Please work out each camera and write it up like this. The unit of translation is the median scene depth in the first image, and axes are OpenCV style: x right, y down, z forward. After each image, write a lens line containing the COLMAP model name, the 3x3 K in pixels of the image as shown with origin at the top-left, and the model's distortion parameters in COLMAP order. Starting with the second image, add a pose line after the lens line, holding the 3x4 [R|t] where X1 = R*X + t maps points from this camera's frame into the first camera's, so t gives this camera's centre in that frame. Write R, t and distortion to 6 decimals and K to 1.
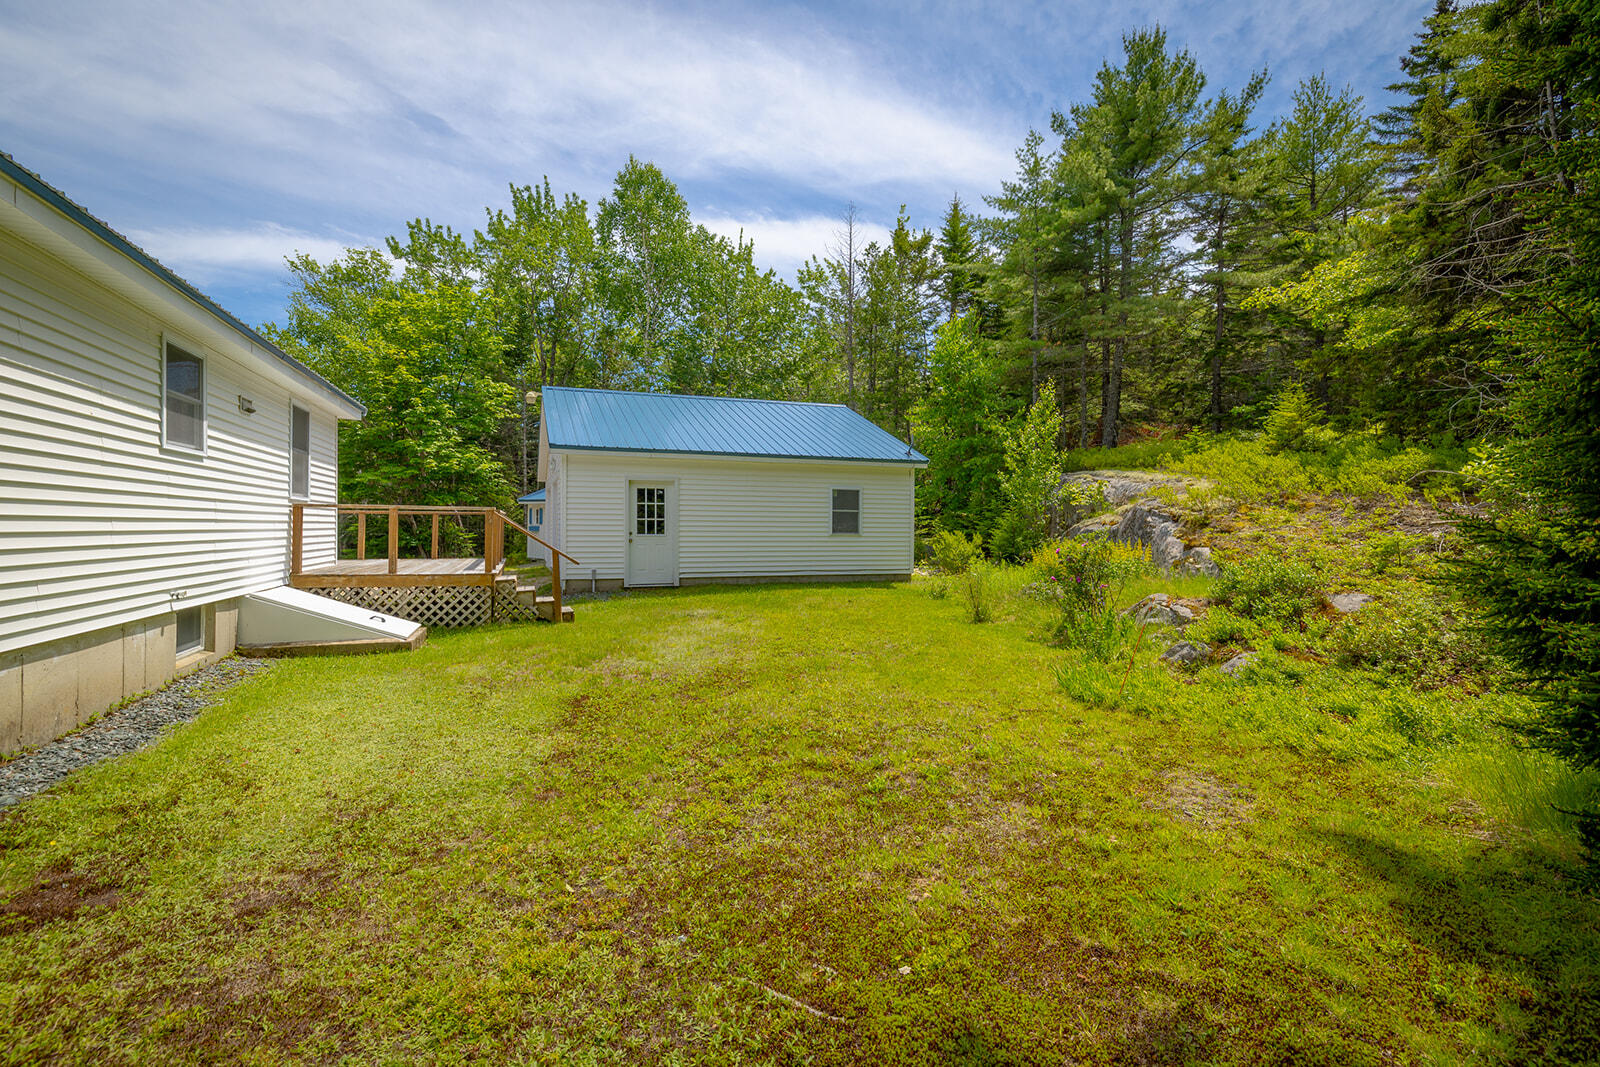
lens RADIAL K [[754.2, 0, 800.0], [0, 754.2, 533.5], [0, 0, 1]] dist [-0.000573, -0.000036]
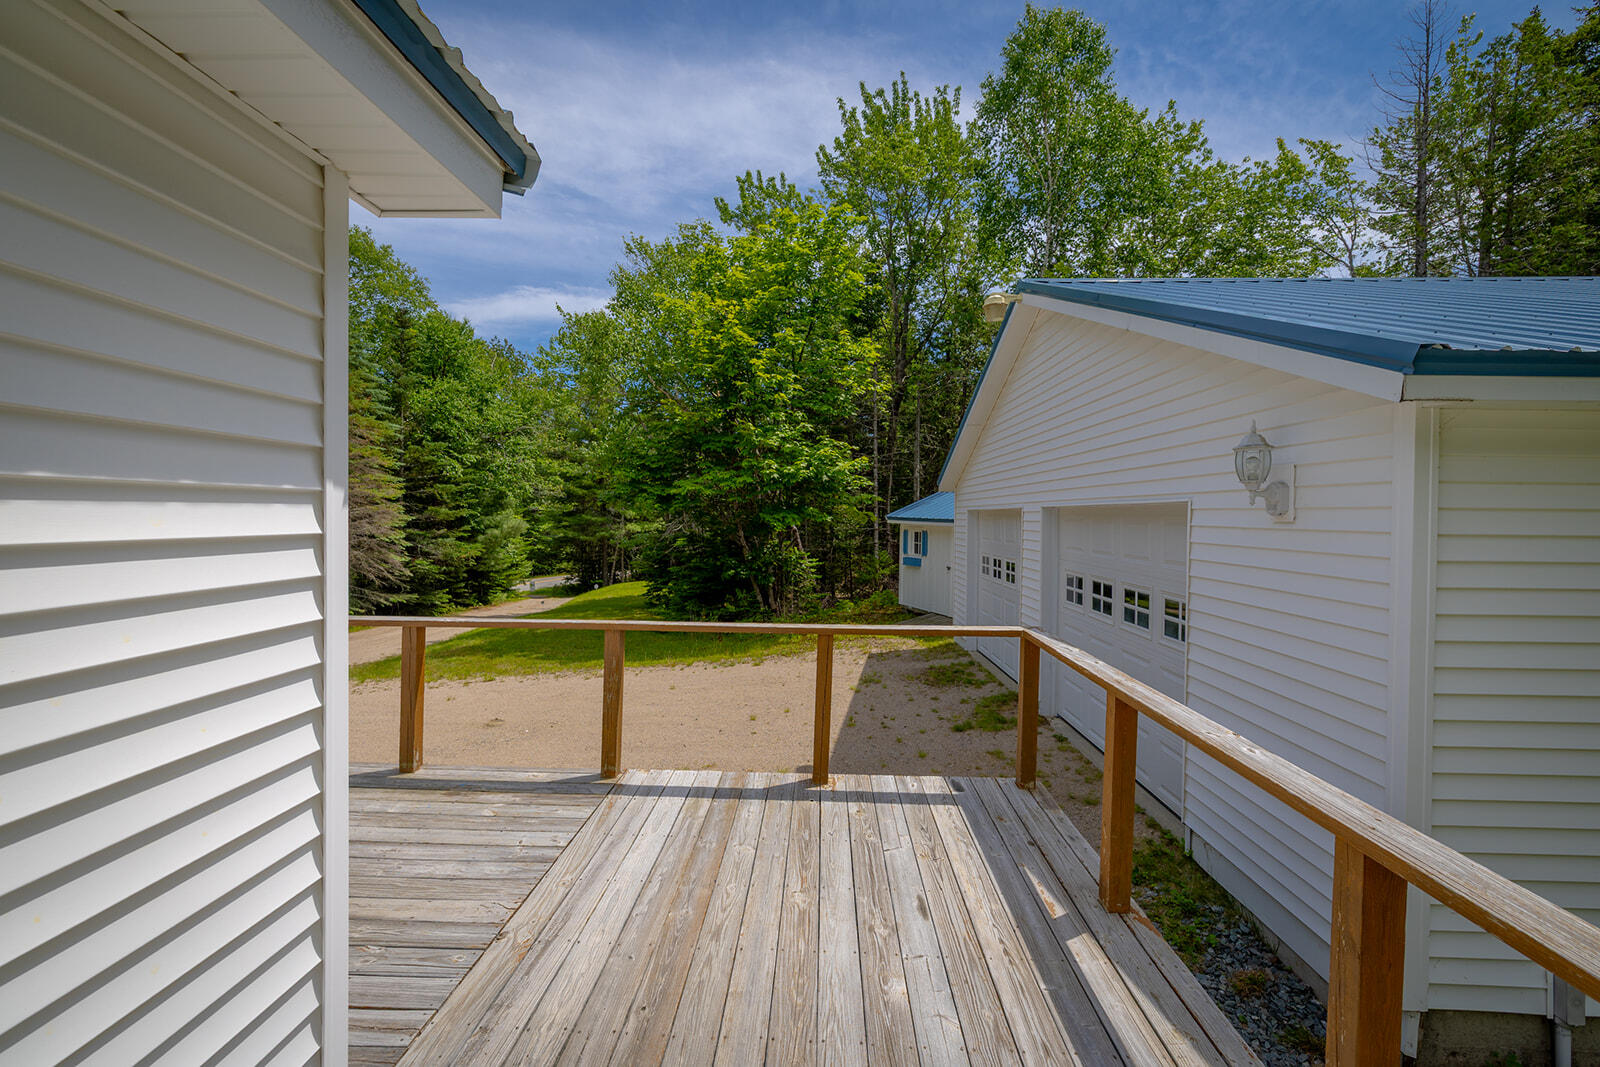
lens RADIAL K [[666.9, 0, 800.0], [0, 666.9, 533.5], [0, 0, 1]] dist [0.000181, -0.000014]
pose [[0.928929, 0.016758, -0.369877, -0.186158], [-0.007959, 0.999648, 0.025303, -0.036219], [0.370171, -0.020561, 0.928736, 0.349901]]
